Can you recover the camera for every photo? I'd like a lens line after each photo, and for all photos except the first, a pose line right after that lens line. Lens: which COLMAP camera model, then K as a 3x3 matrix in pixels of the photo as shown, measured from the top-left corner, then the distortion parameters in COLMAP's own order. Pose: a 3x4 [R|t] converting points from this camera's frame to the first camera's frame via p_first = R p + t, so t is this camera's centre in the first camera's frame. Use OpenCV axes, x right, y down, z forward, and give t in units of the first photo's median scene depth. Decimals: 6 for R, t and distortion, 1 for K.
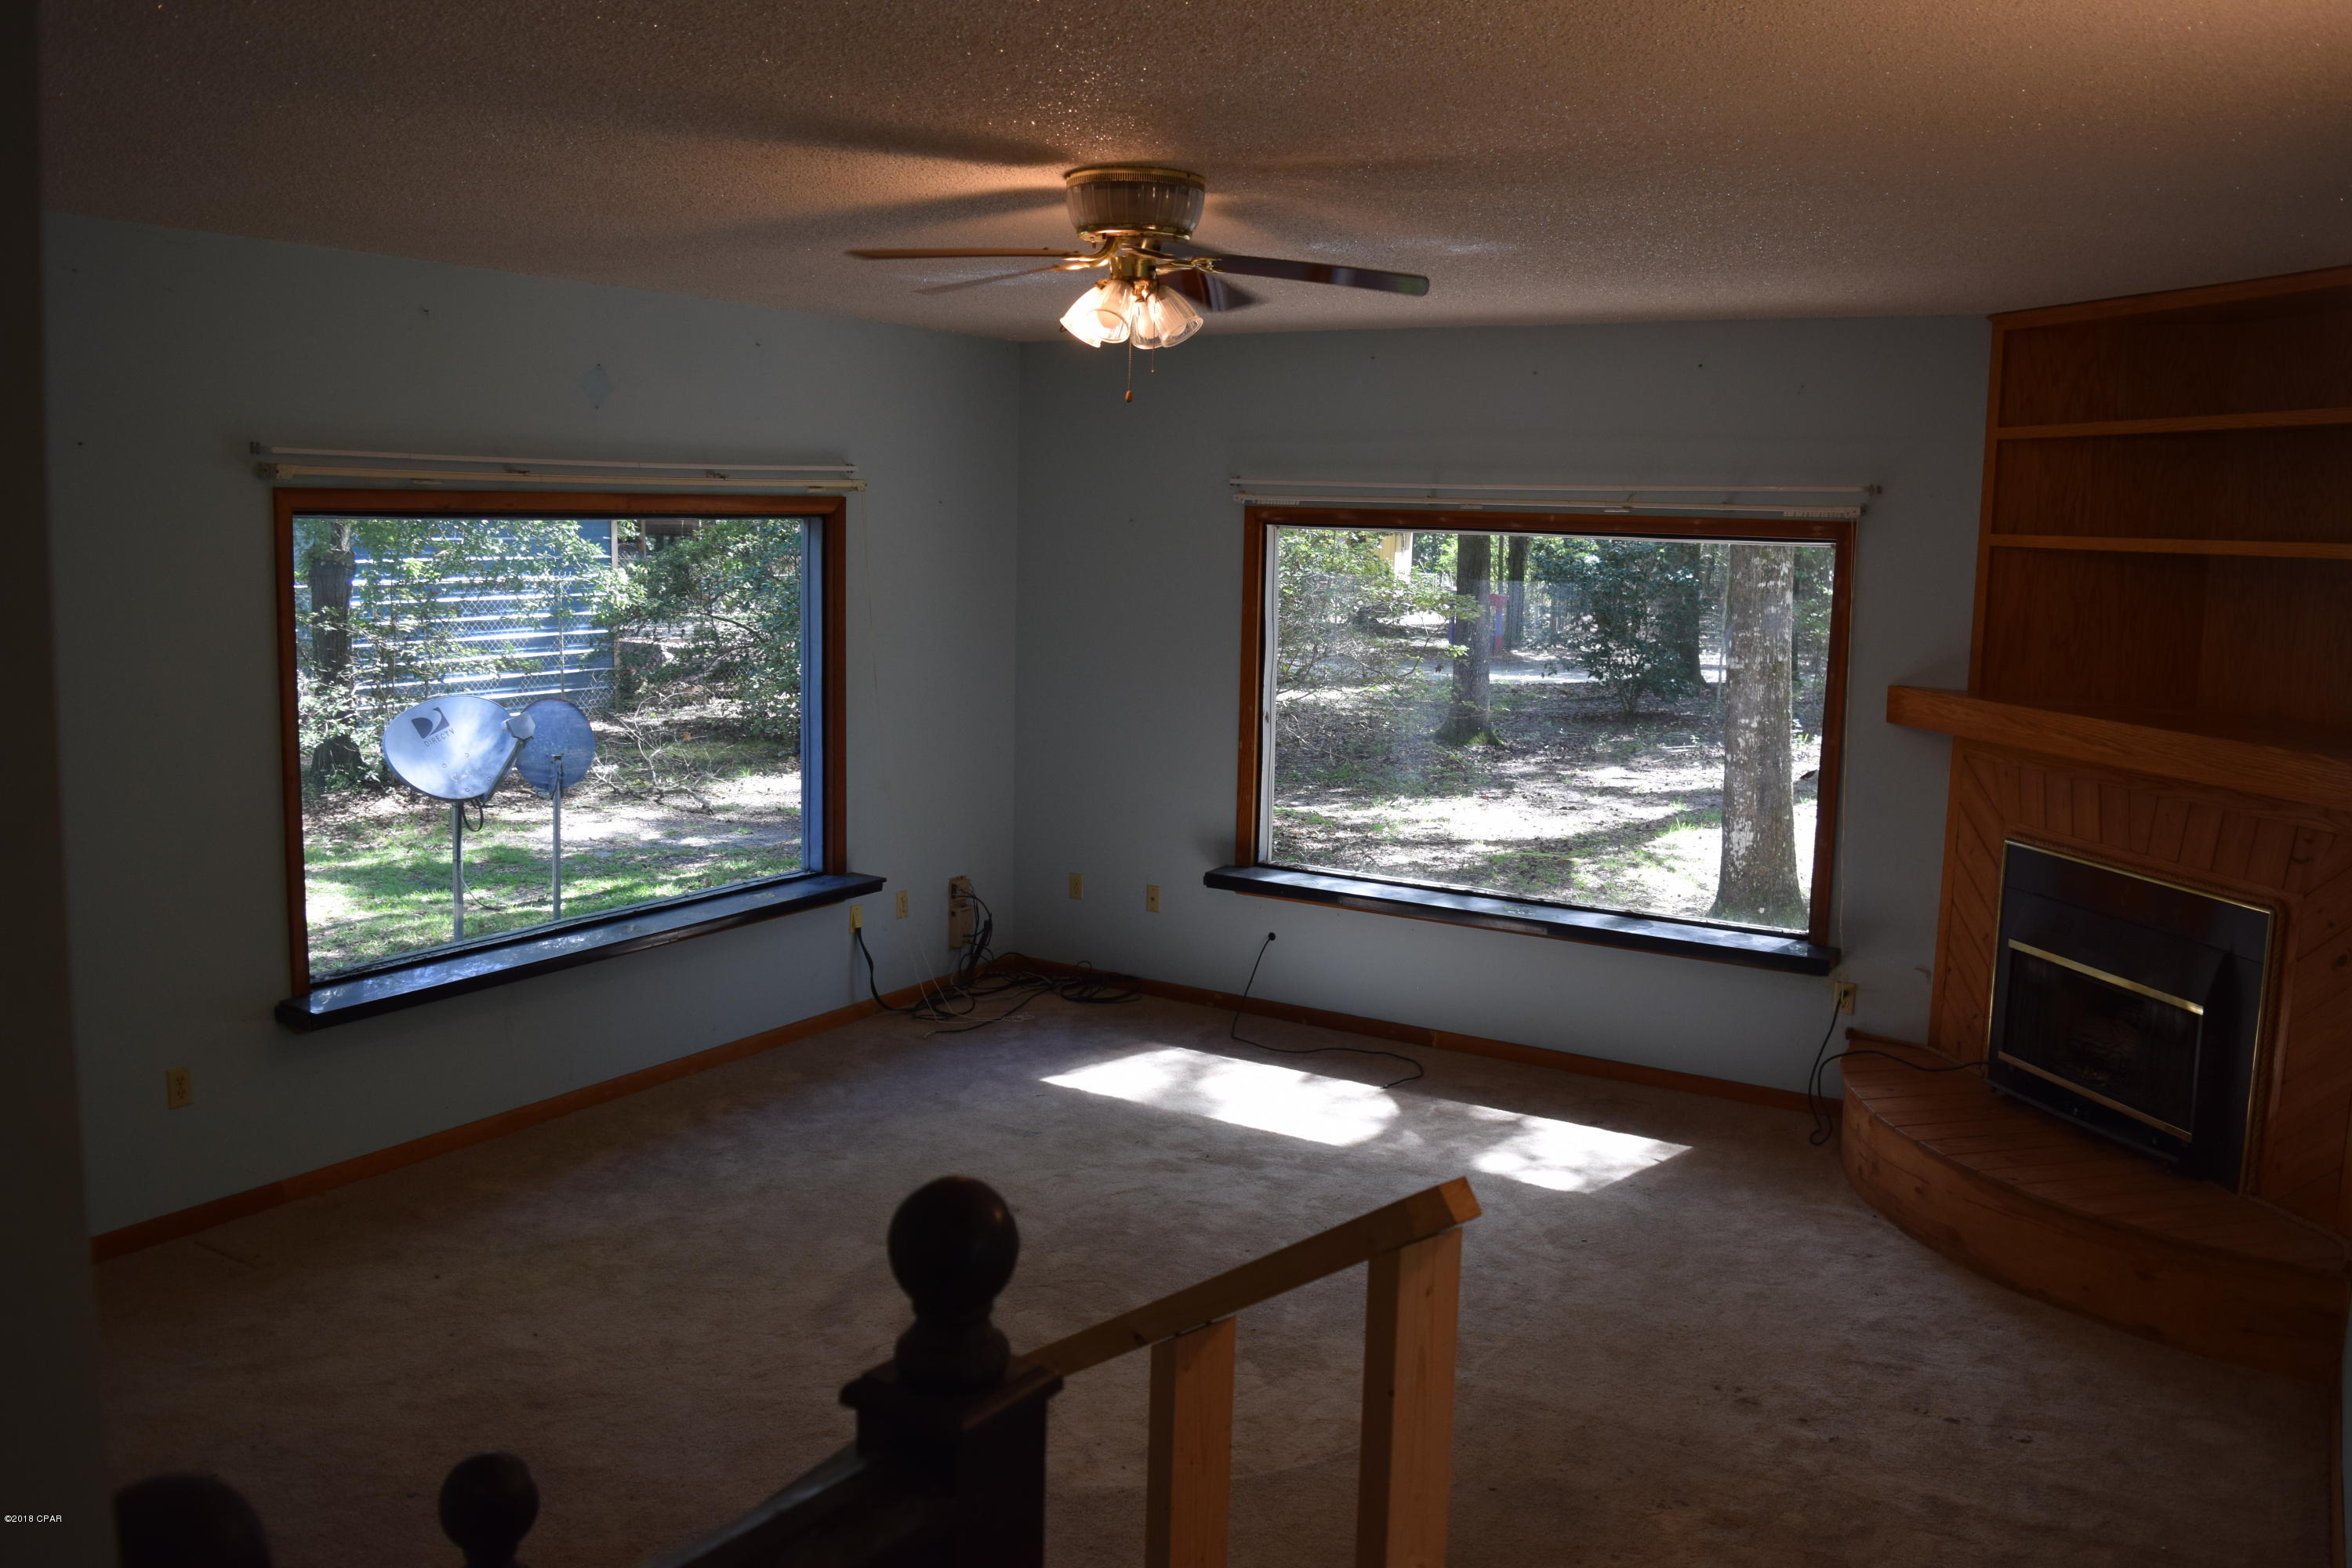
lens RADIAL K [[1844.2, 0, 1177.6], [0, 1844.2, 732.8], [0, 0, 1]] dist [-0.096836, 0.022495]
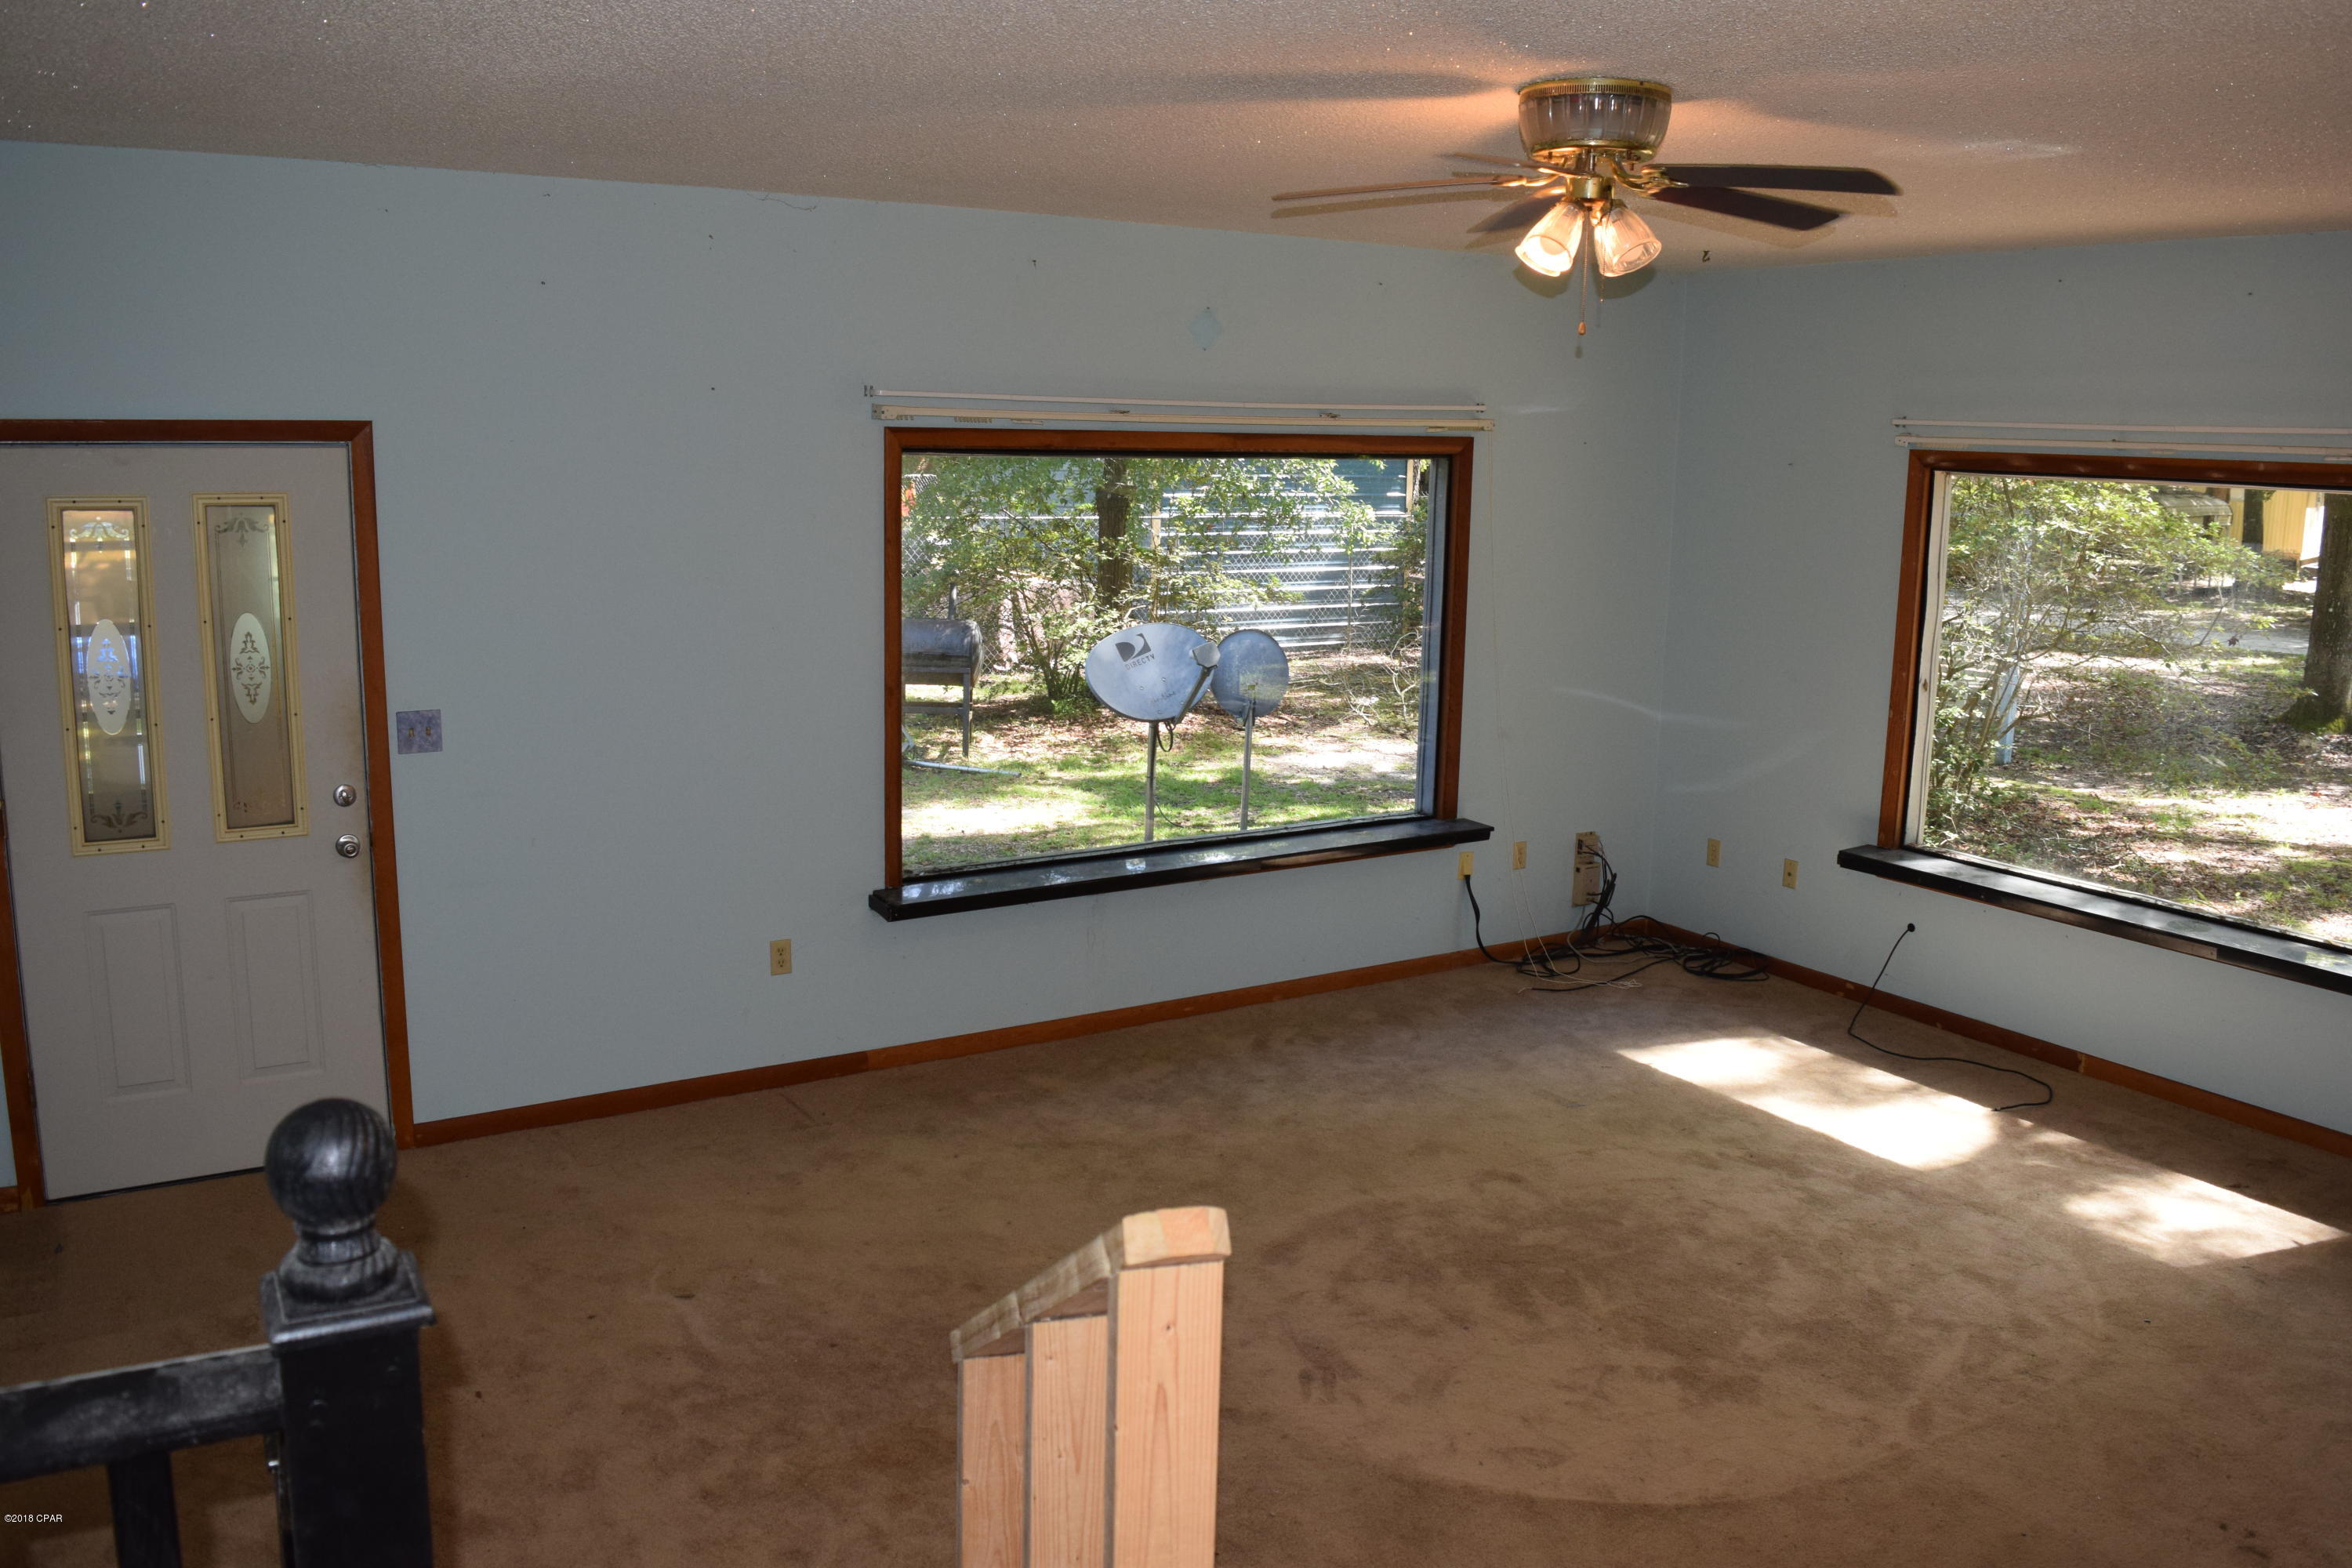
lens RADIAL K [[1844.2, 0, 1177.6], [0, 1844.2, 732.8], [0, 0, 1]] dist [-0.096836, 0.022495]
pose [[0.897862, 0.065625, -0.435358, 0.114833], [-0.051779, 0.997706, 0.043607, -0.005335], [0.437221, -0.016611, 0.899201, 0.044823]]
